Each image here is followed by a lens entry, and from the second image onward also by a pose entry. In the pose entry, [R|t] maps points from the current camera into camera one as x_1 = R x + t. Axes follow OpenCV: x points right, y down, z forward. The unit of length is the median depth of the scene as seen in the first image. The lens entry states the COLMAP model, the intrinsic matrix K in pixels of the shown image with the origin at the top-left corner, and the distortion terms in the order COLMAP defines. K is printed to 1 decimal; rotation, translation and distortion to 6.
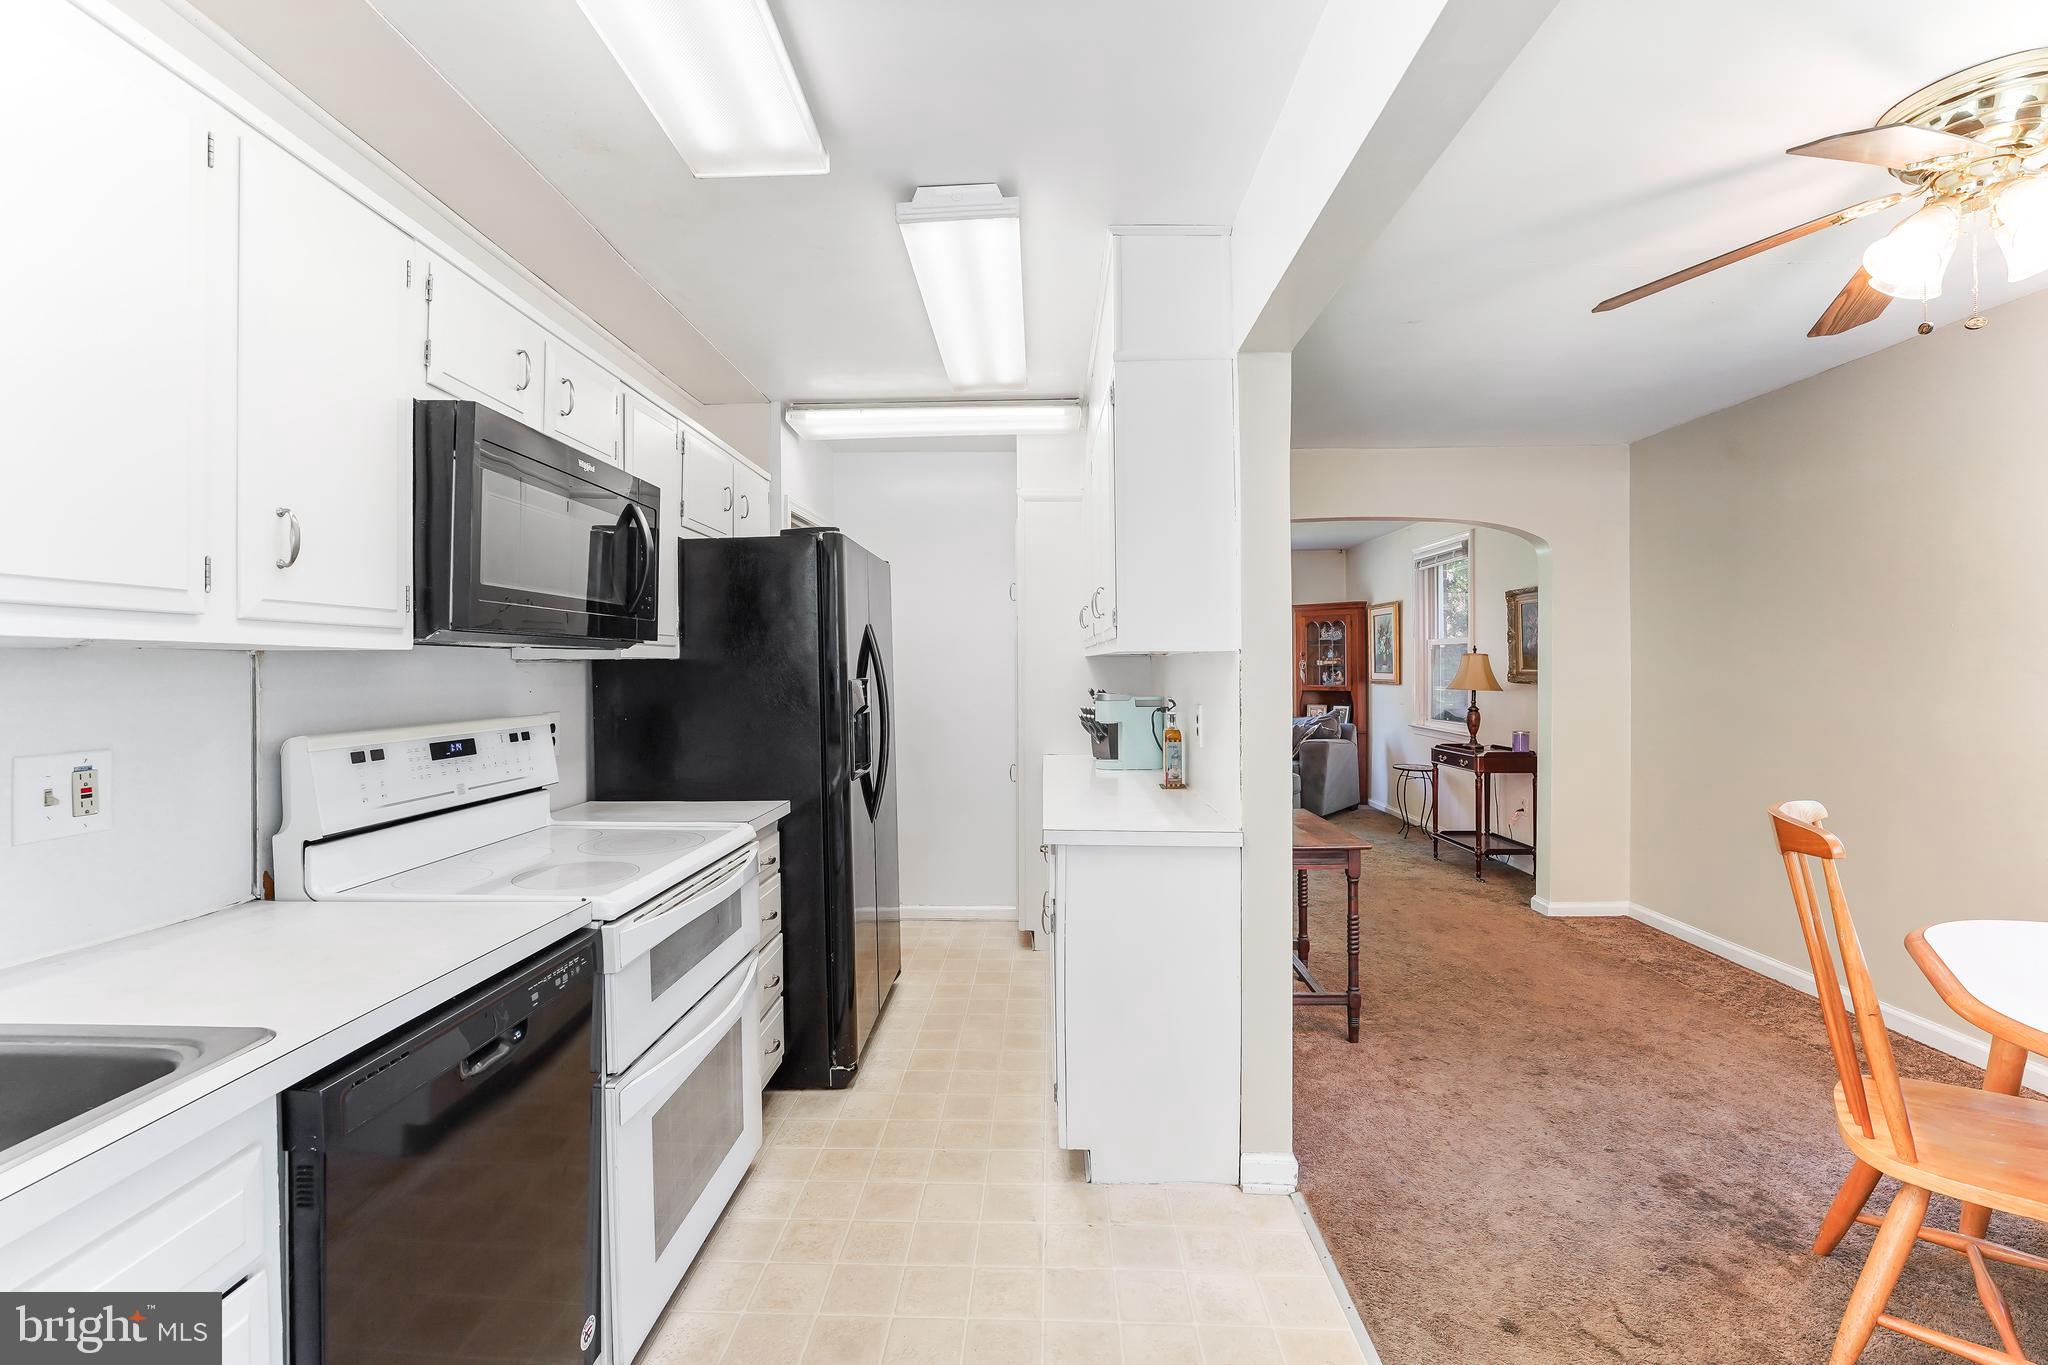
lens RADIAL K [[852.9, 0, 1012.5], [0, 852.9, 668.6], [0, 0, 1]] dist [-0.003998, 0.000051]
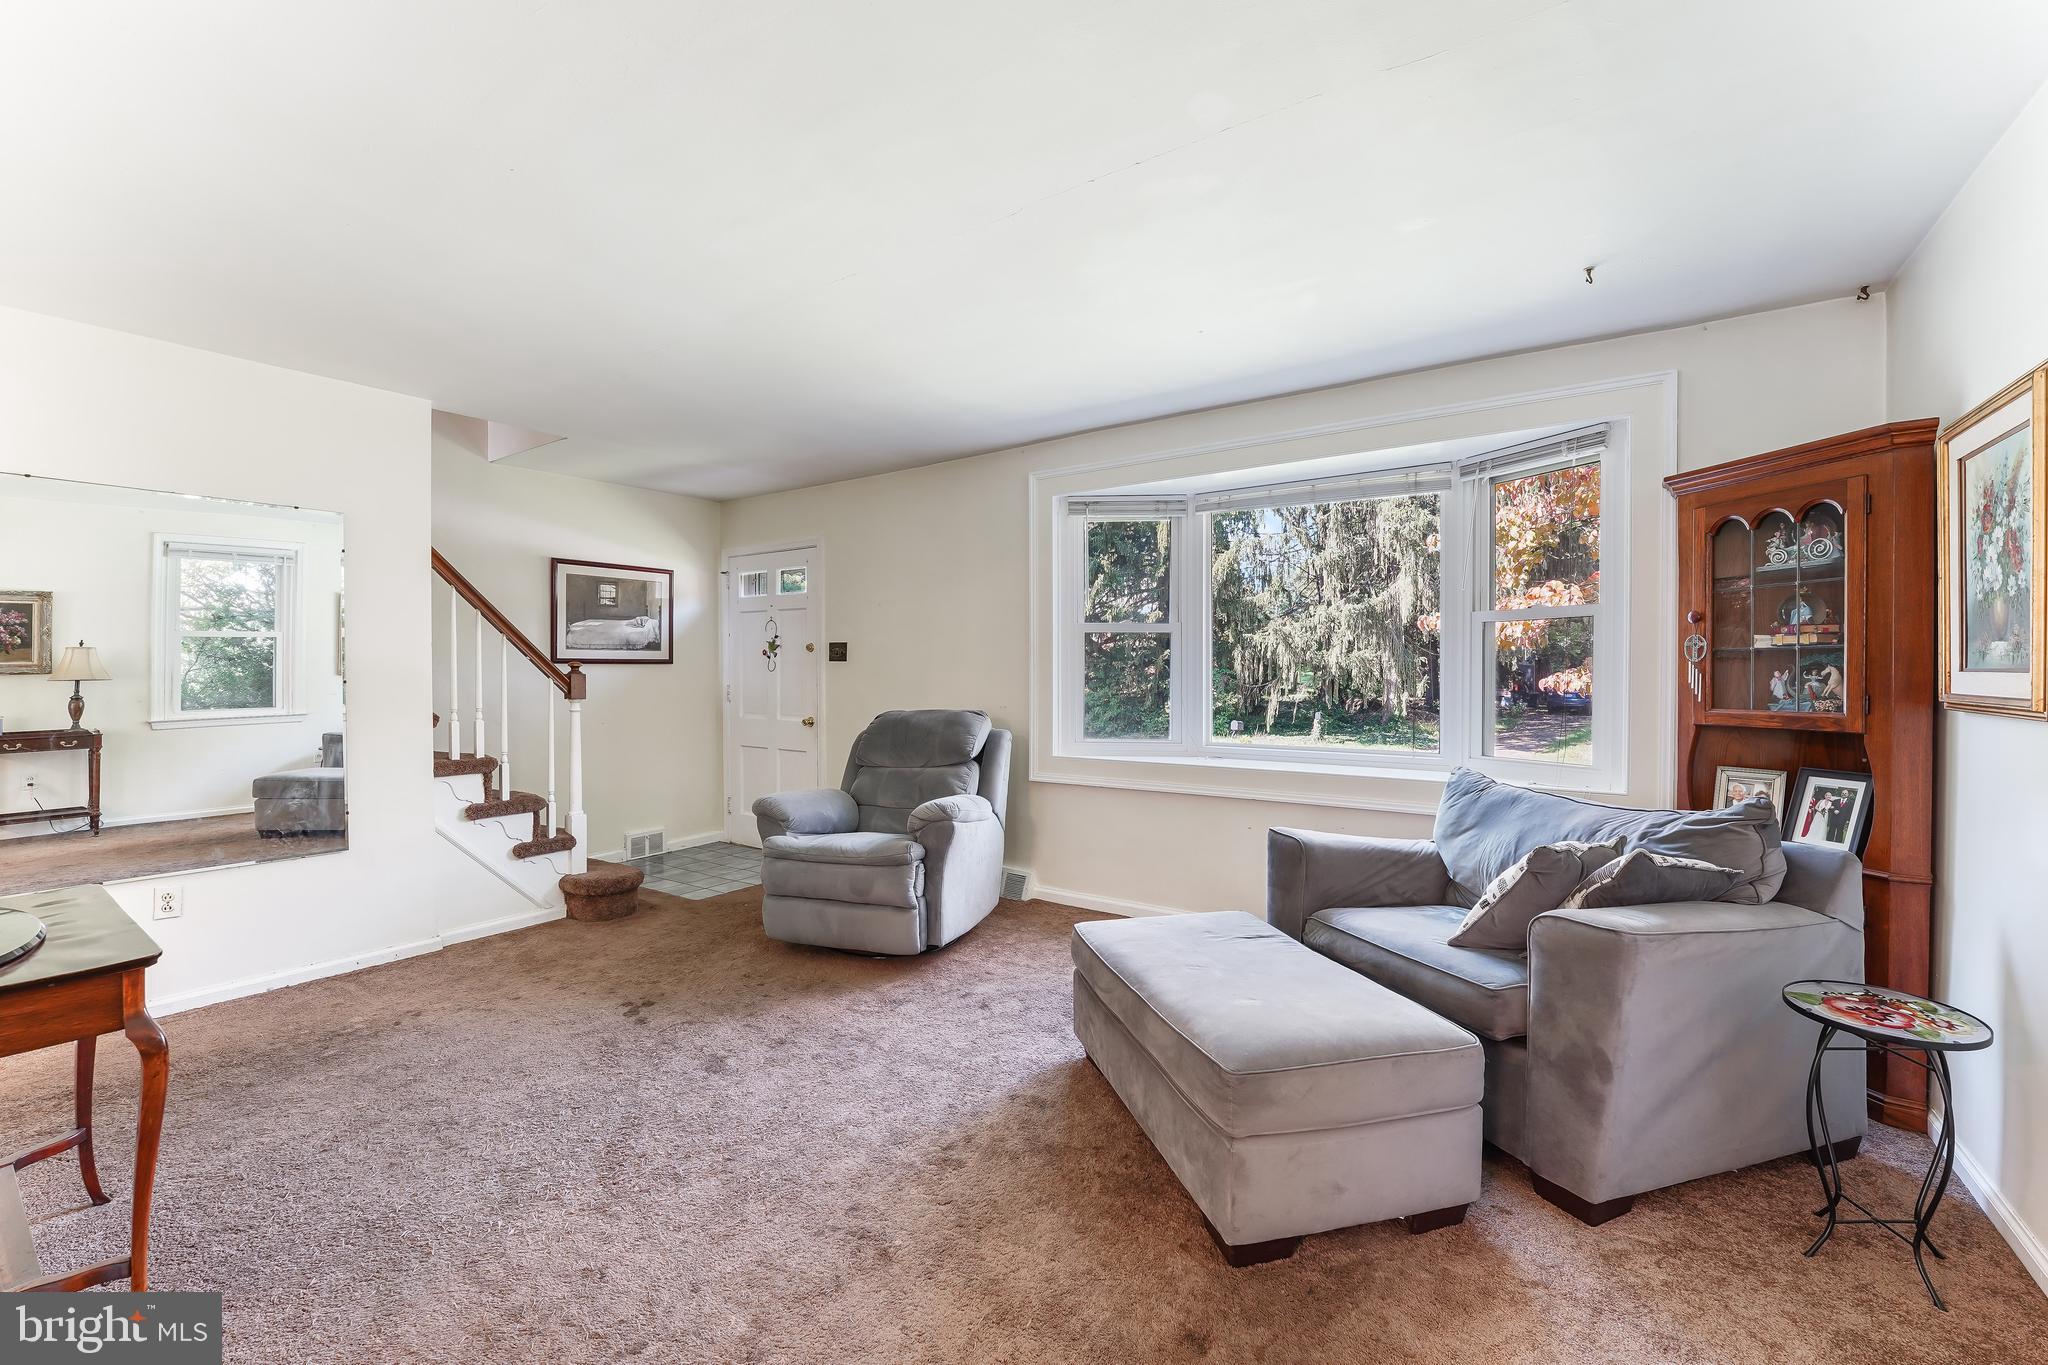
lens RADIAL K [[834.5, 0, 1023.8], [0, 834.5, 688.5], [0, 0, 1]] dist [-0.018907, 0.000039]
pose [[0.840395, 0.013080, -0.541817, 0.435233], [-0.003849, 0.999828, 0.018167, 0.009436], [0.541961, -0.013182, 0.840300, 0.858890]]
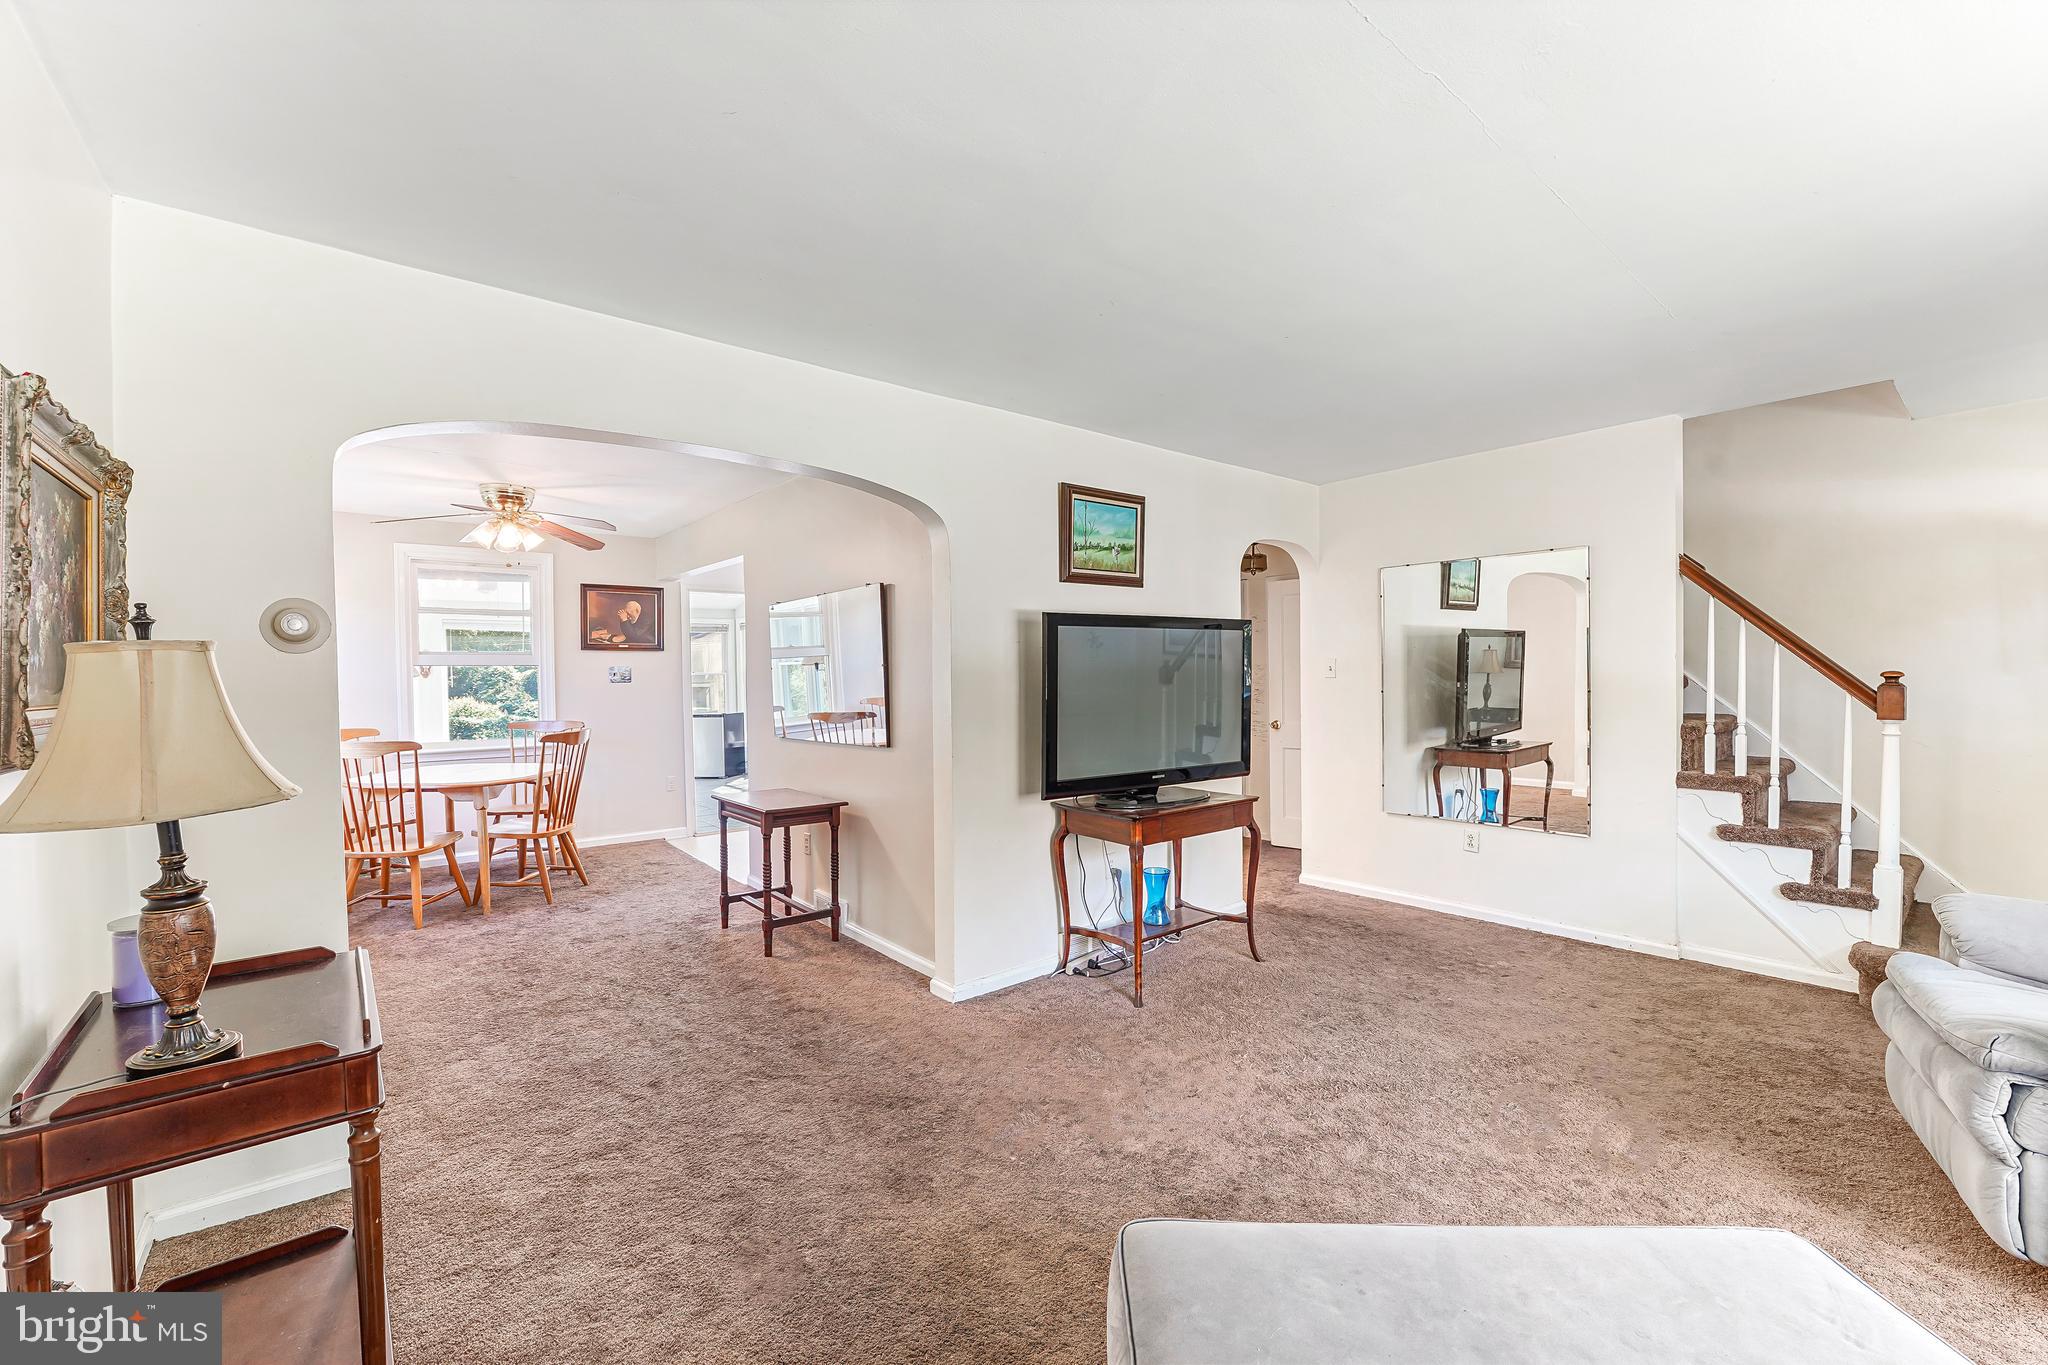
lens RADIAL K [[834.5, 0, 1023.8], [0, 834.5, 688.5], [0, 0, 1]] dist [-0.018907, 0.000039]
pose [[-0.746100, 0.025593, -0.665342, 0.515010], [0.010387, 0.999587, 0.026802, -0.008970], [0.665753, 0.013086, -0.746058, 1.305643]]
